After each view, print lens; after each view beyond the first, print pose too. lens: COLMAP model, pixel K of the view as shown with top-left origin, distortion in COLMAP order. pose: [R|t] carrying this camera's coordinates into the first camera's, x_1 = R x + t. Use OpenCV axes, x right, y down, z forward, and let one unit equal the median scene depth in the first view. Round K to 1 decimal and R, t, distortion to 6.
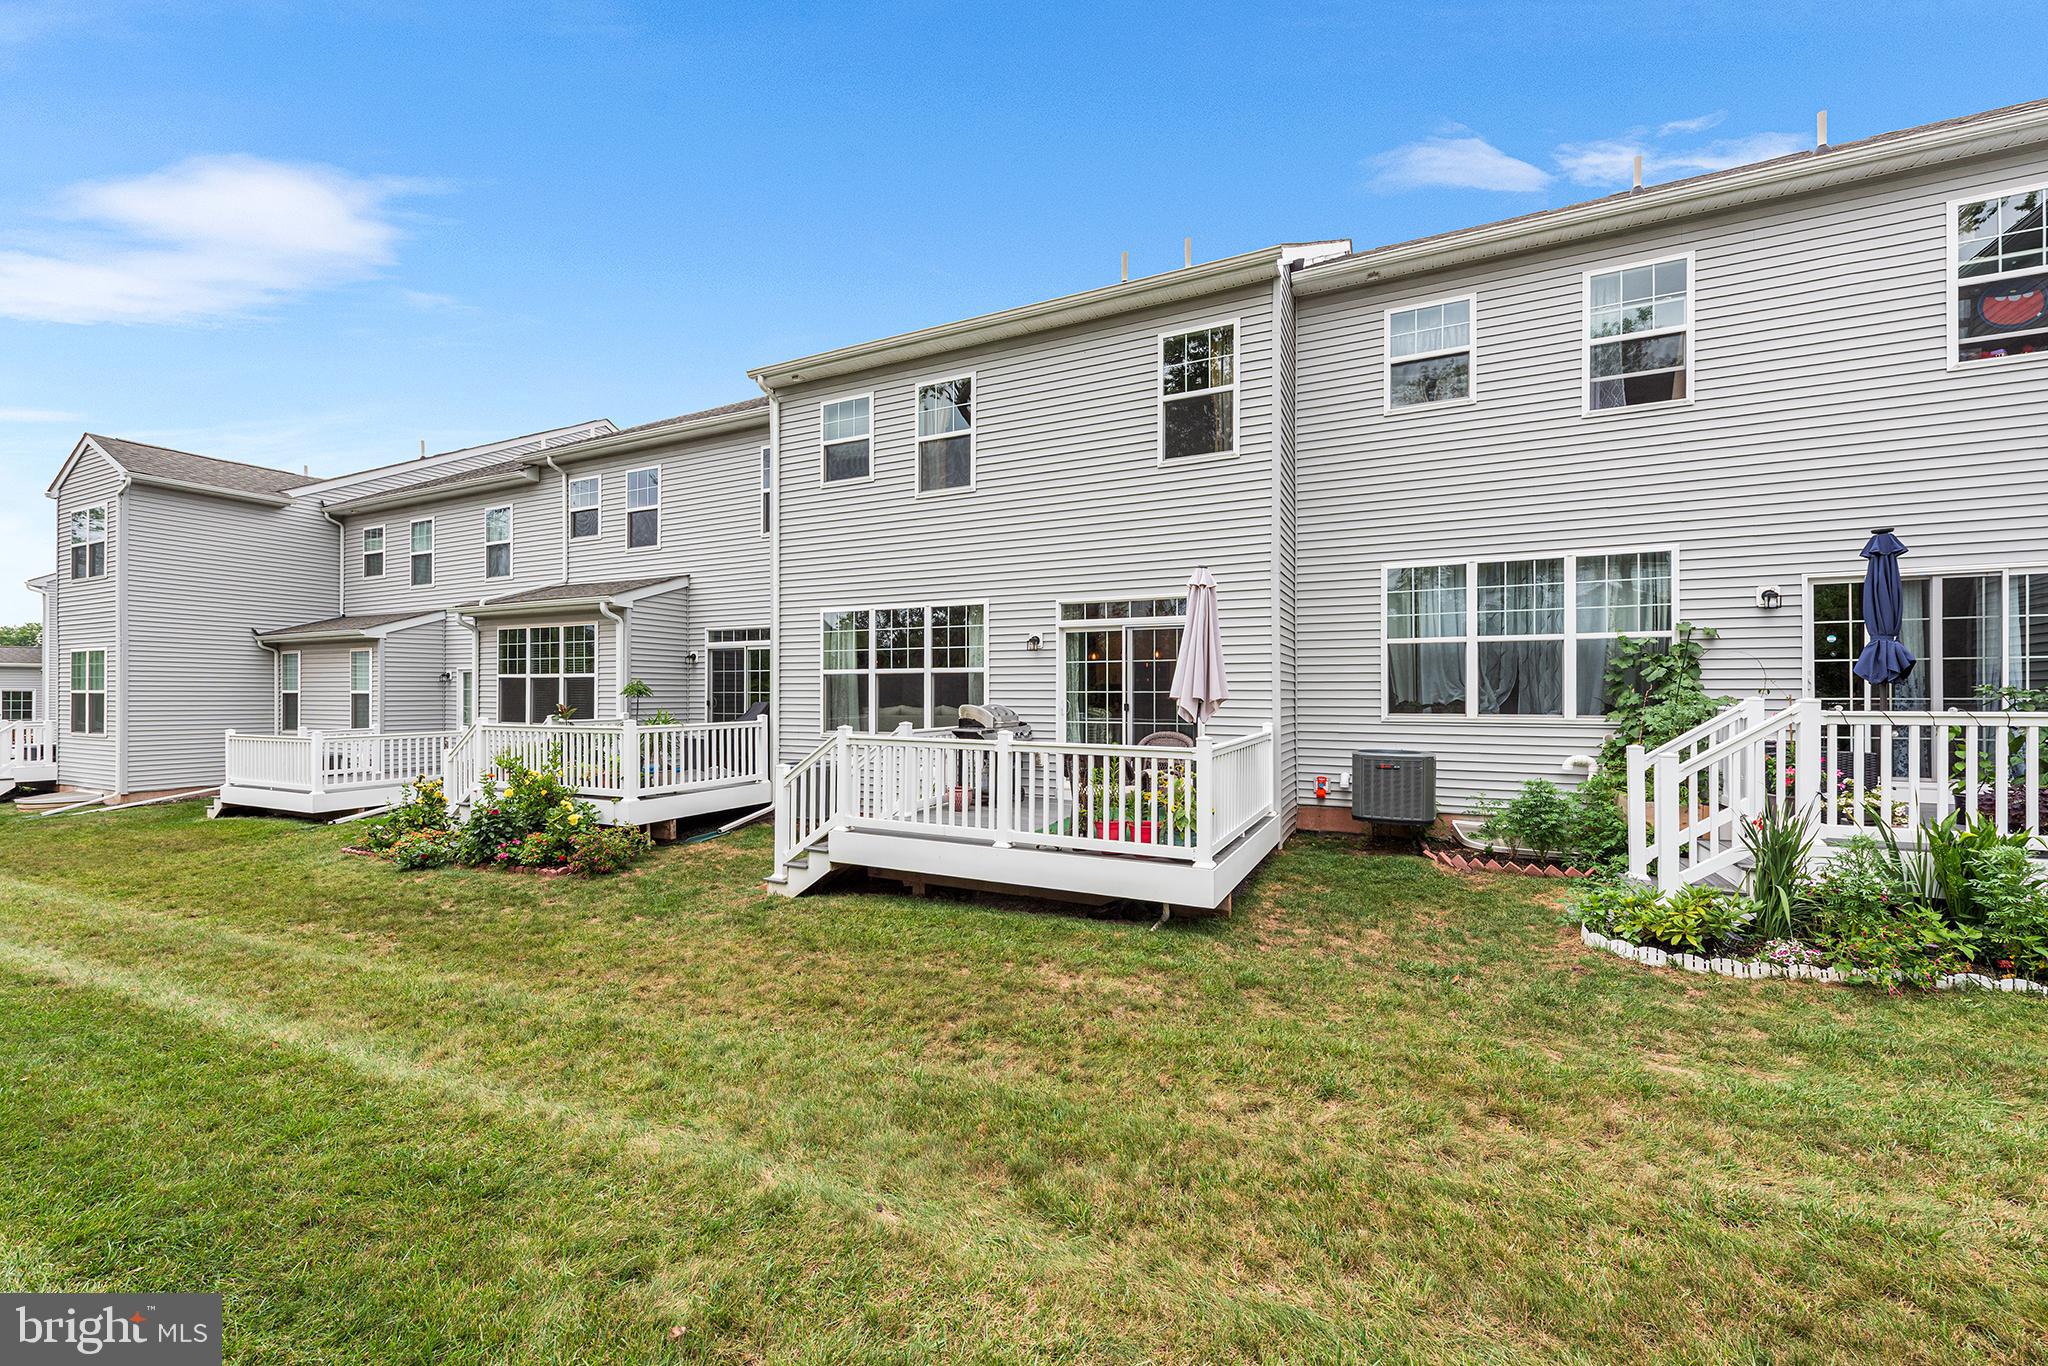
lens RADIAL K [[801.7, 0, 1006.5], [0, 801.7, 745.0], [0, 0, 1]] dist [0.011621, -0.003433]
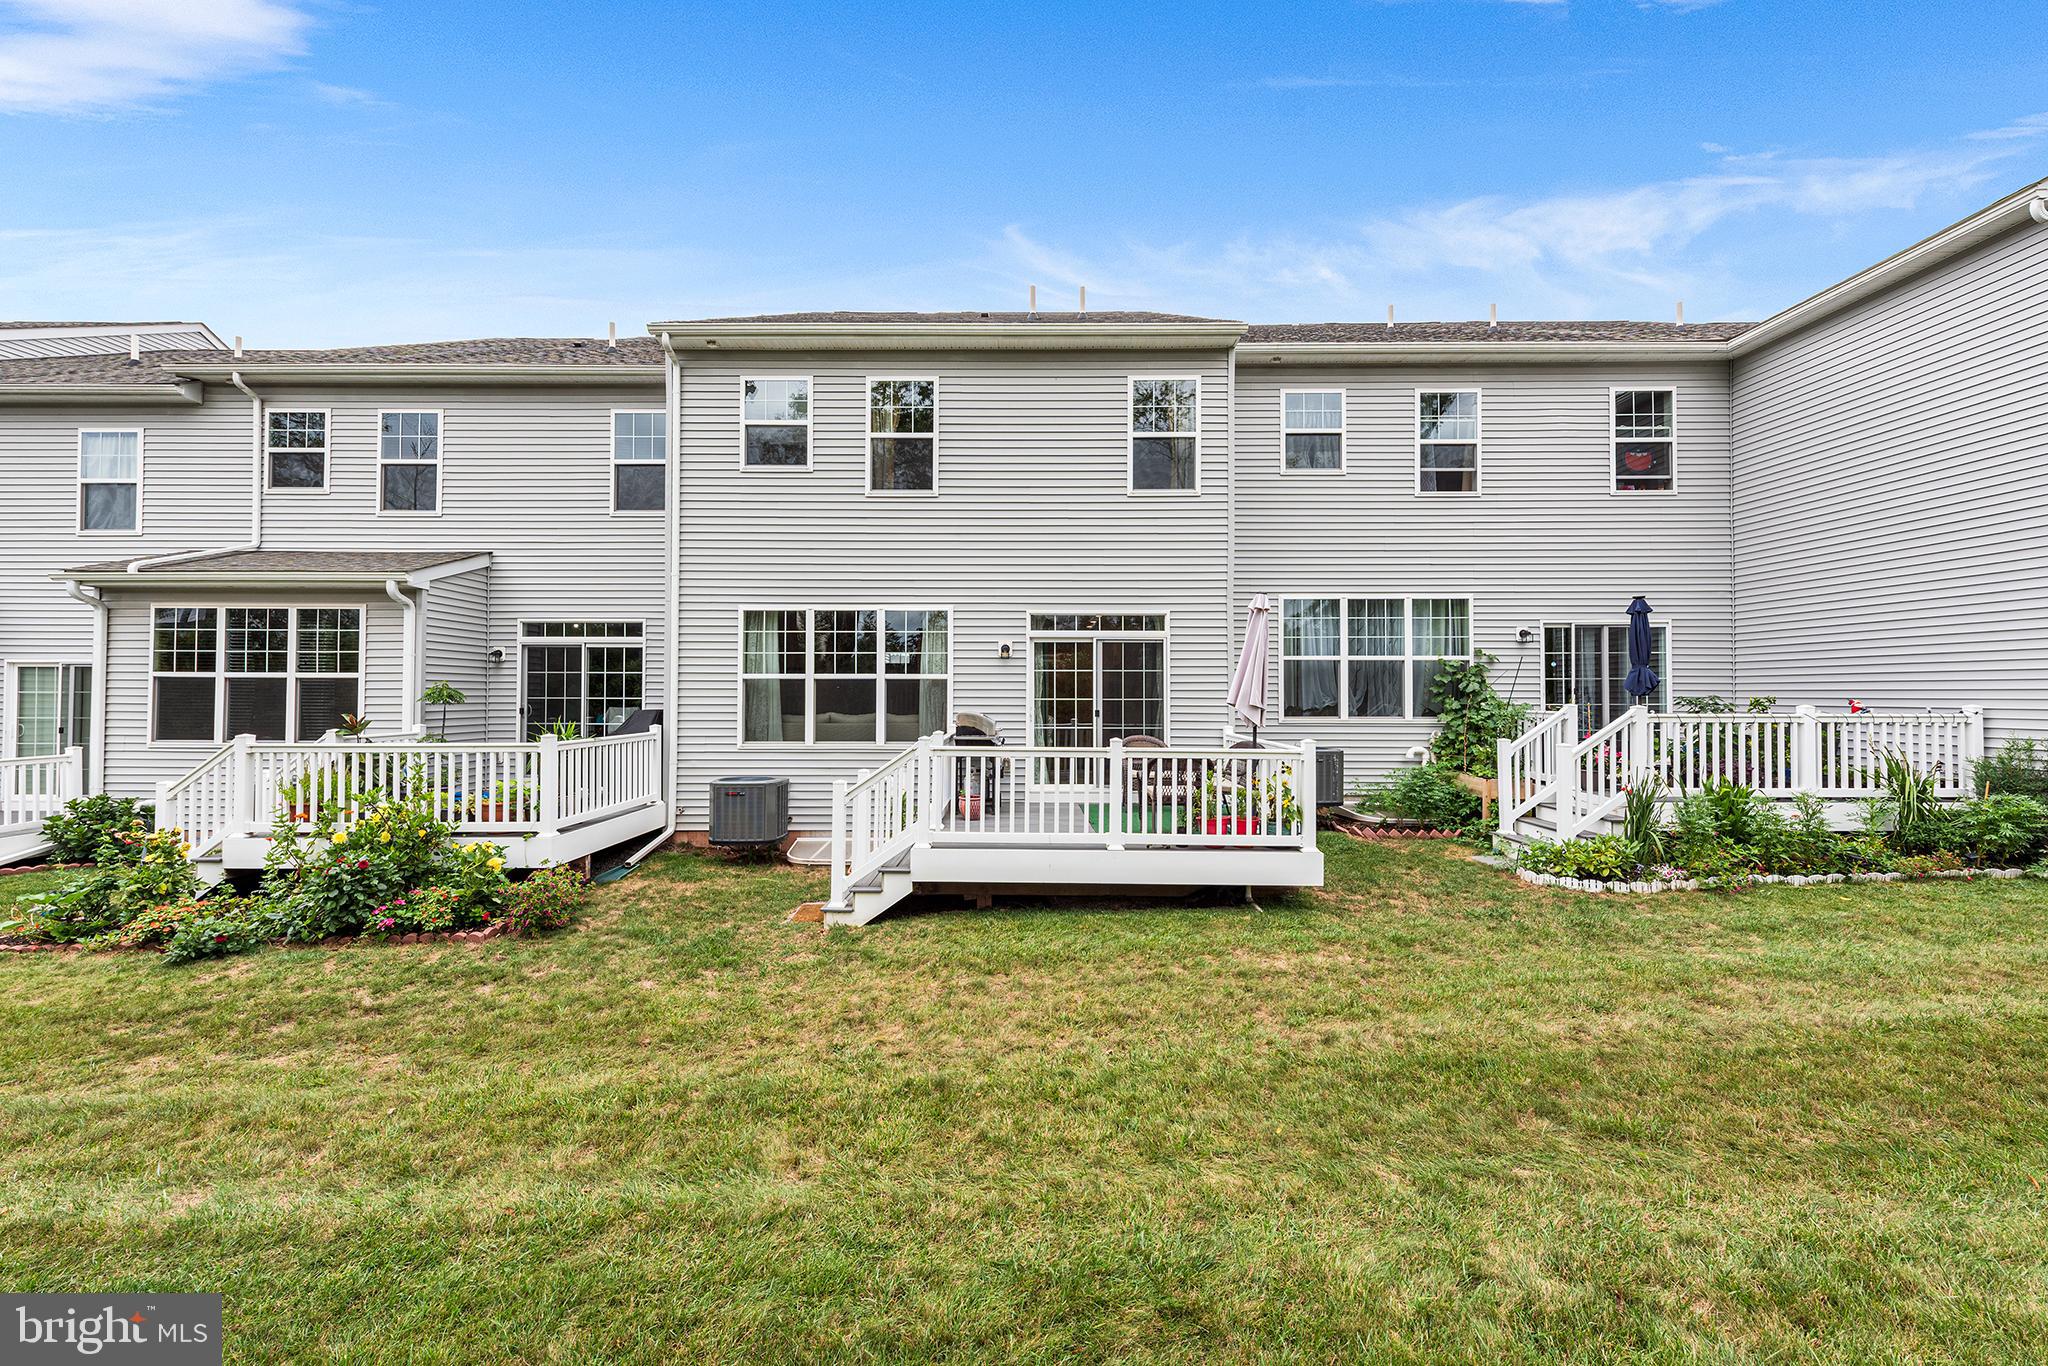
lens RADIAL K [[801.7, 0, 1022.2], [0, 801.7, 729.5], [0, 0, 1]] dist [0.011621, -0.003433]
pose [[0.901021, -0.018428, 0.433384, -0.426227], [0.026329, 0.999578, -0.012236, -0.015828], [-0.432976, 0.022436, 0.901126, 0.077338]]
